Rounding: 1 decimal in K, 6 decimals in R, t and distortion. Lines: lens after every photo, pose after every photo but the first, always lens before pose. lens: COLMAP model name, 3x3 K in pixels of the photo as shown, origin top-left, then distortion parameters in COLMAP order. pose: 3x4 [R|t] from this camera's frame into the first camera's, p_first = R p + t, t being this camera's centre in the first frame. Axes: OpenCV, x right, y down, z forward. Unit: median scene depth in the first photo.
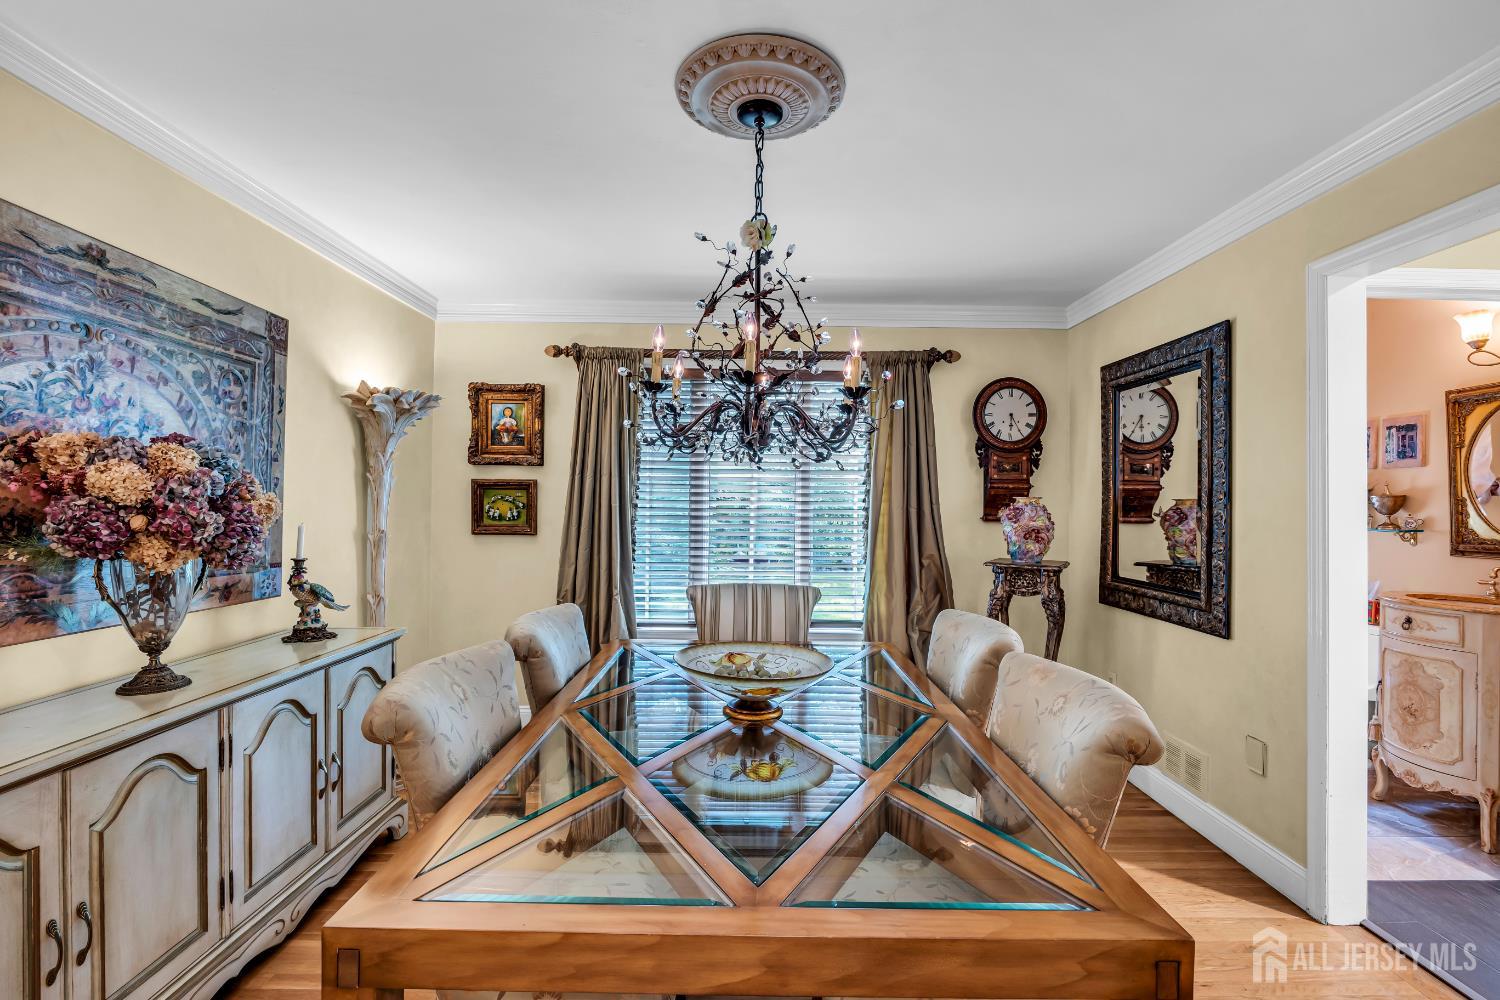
lens RADIAL K [[663.9, 0, 745.1], [0, 663.9, 500.6], [0, 0, 1]] dist [-0.014433, 0.000953]
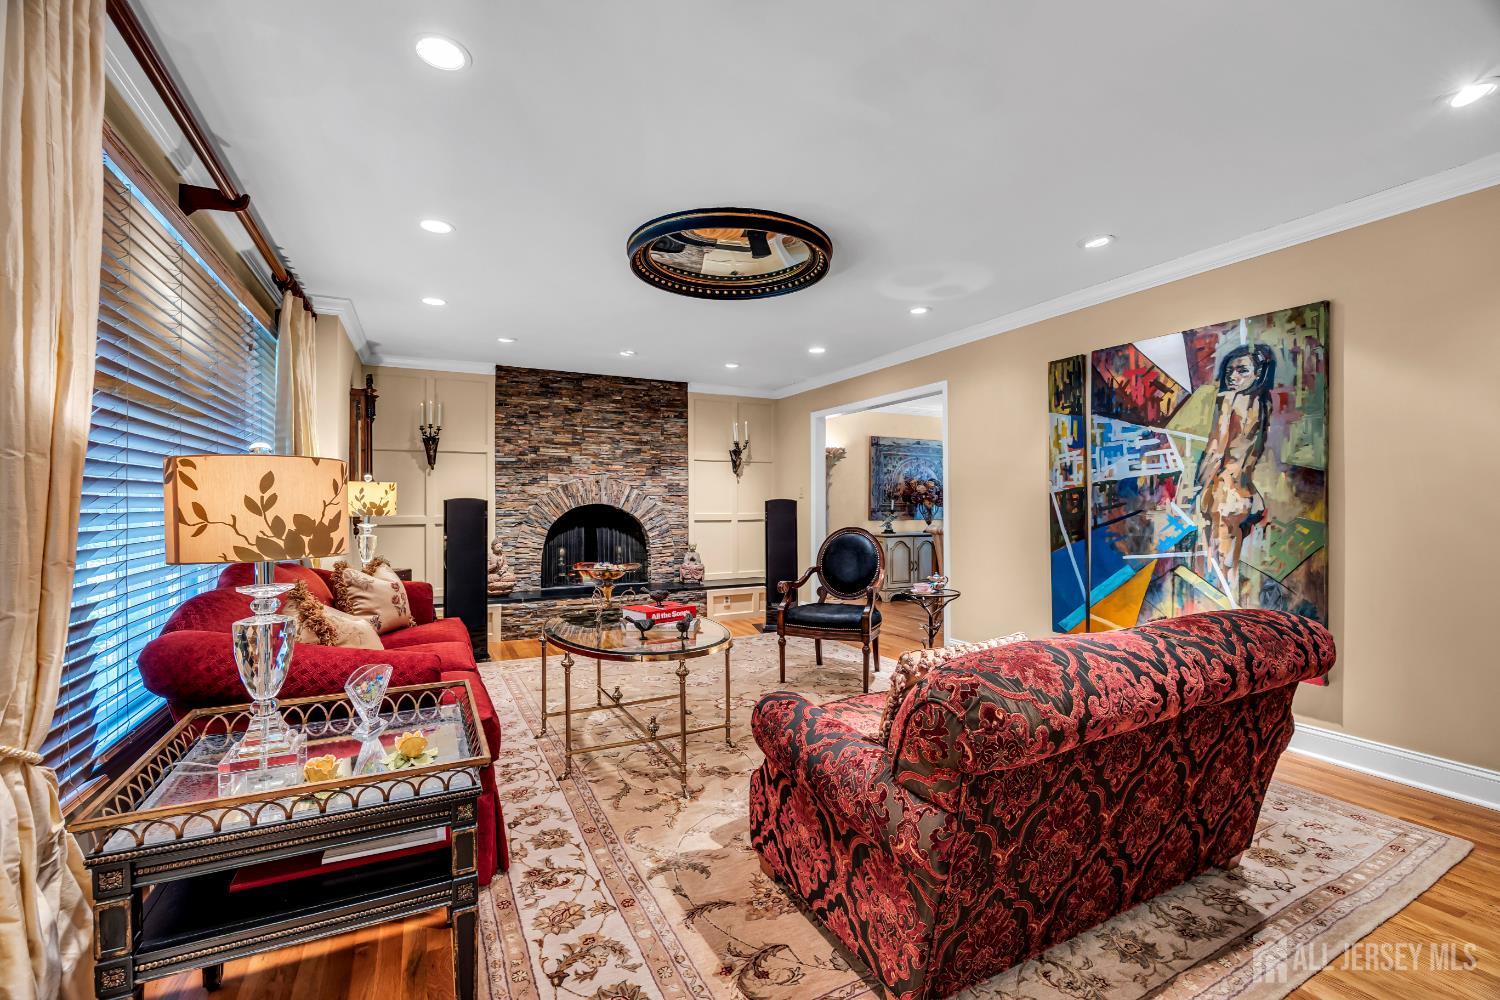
lens RADIAL K [[620.8, 0, 733.4], [0, 620.8, 500.8], [0, 0, 1]] dist [-0.002165, -0.000246]
pose [[0.441058, -0.014498, -0.897361, 1.598492], [0.010994, 0.999882, -0.010751, 0.057677], [0.897411, -0.005124, 0.441166, -1.431361]]
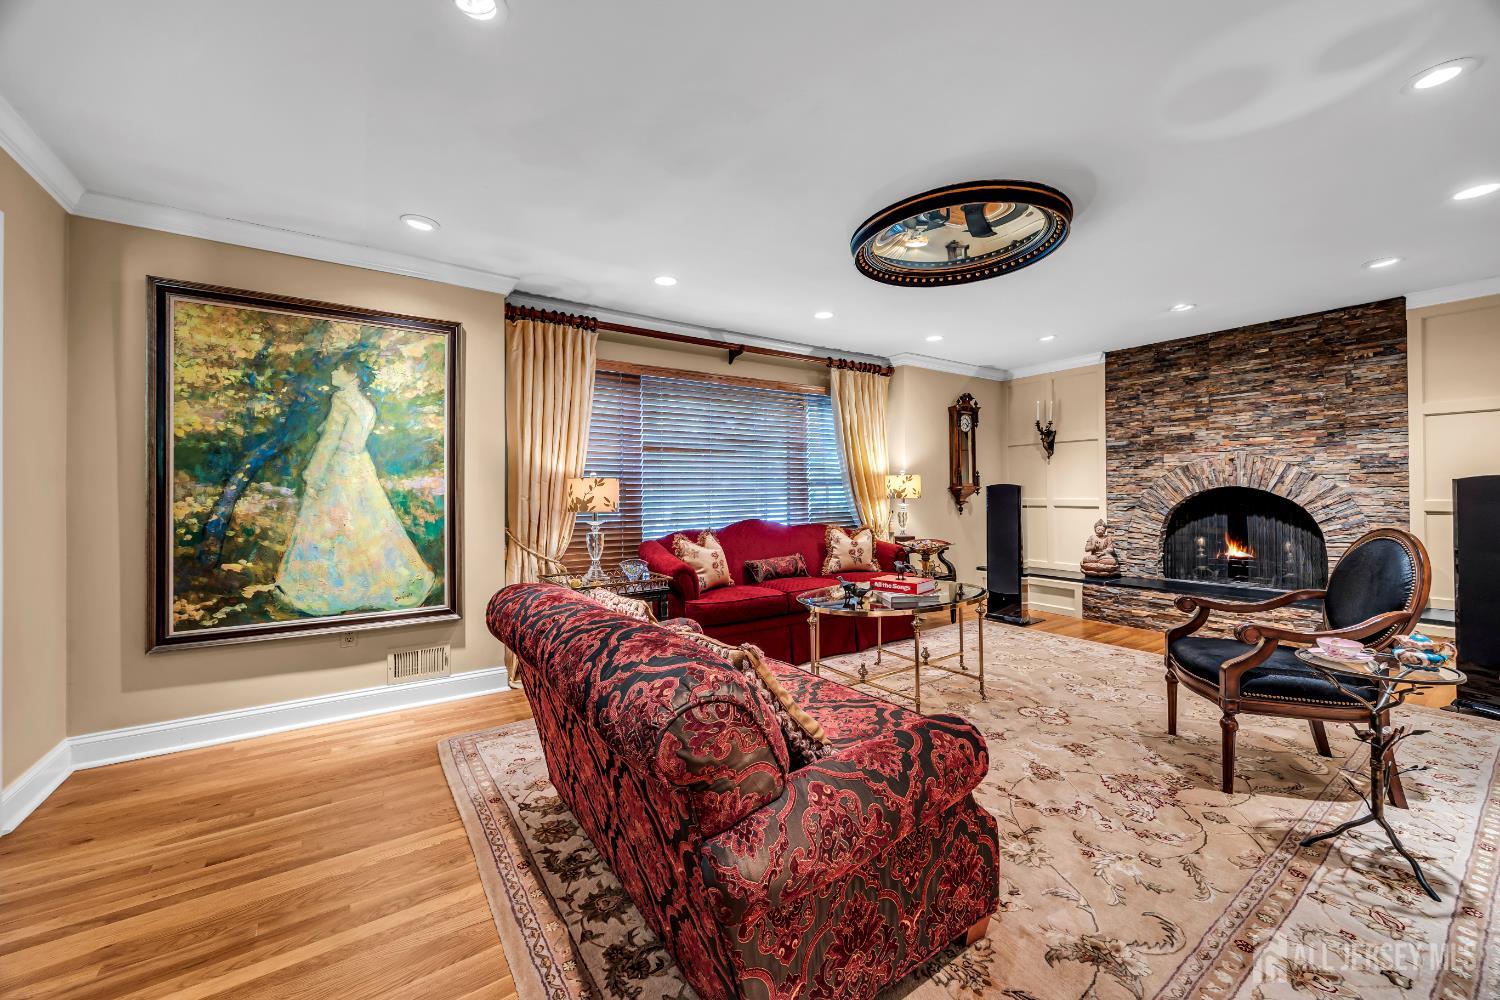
lens RADIAL K [[569.8, 0, 751.9], [0, 569.8, 491.1], [0, 0, 1]] dist [-0.012107, -0.000193]
pose [[-0.822810, -0.003101, -0.568308, 1.496460], [0.004884, 0.999910, -0.012526, 0.066134], [0.568295, -0.013082, -0.822721, -0.334103]]
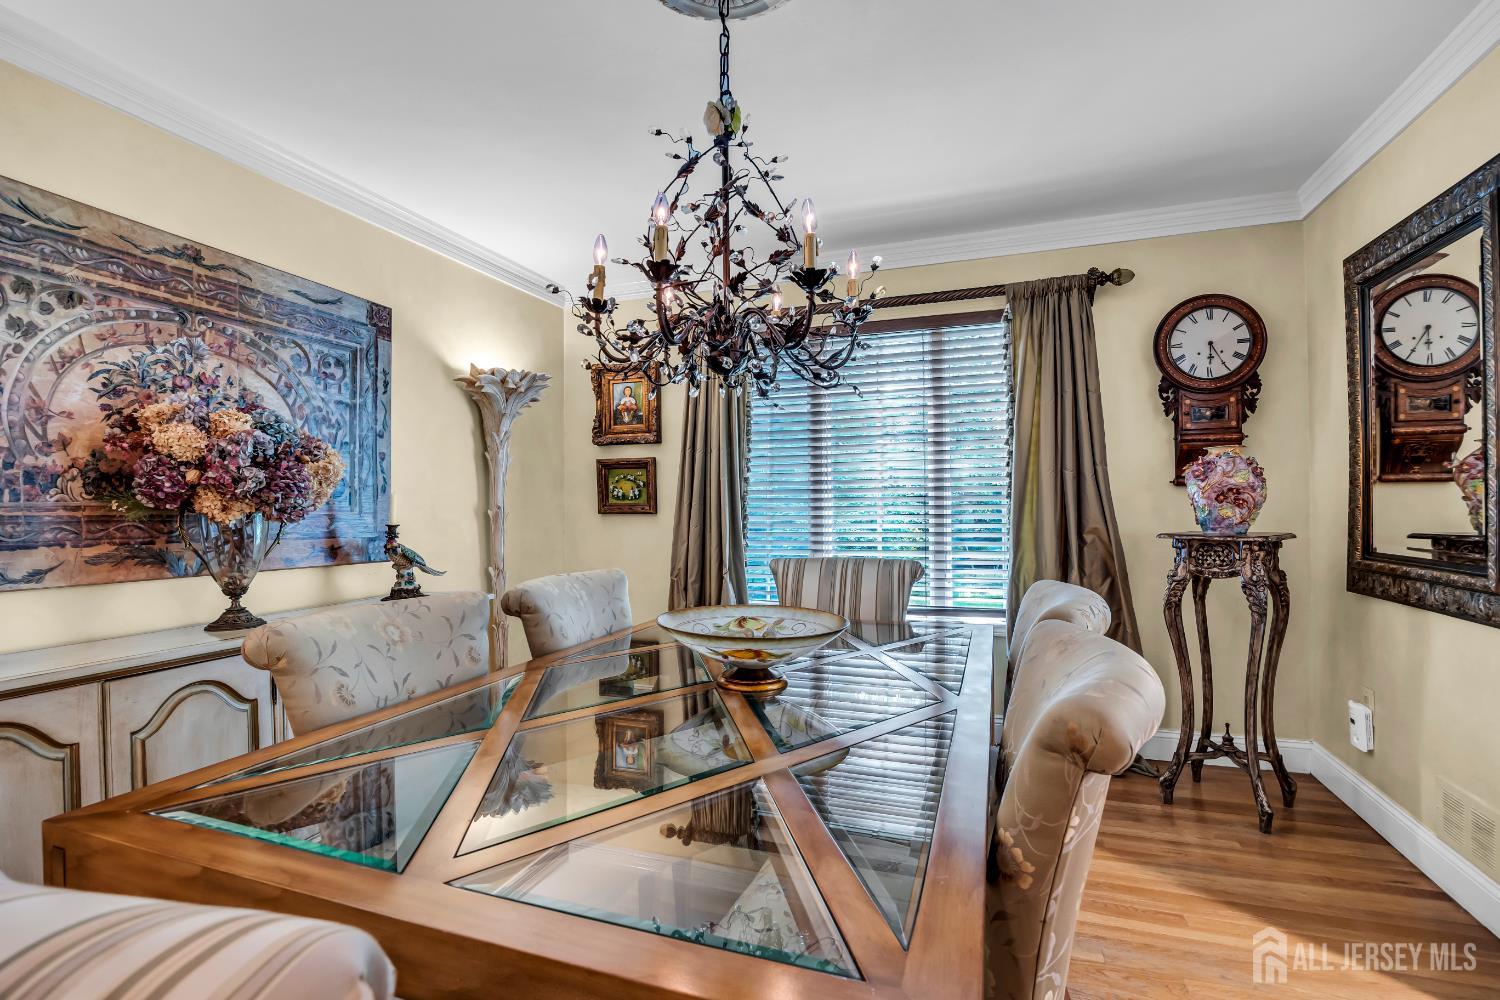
lens RADIAL K [[680.7, 0, 752.3], [0, 680.7, 508.1], [0, 0, 1]] dist [-0.016255, 0.000441]
pose [[0.942183, -0.020522, -0.334470, 0.213910], [0.022161, 0.999754, 0.001083, 0.061616], [0.334365, -0.008432, 0.942406, 0.126604]]
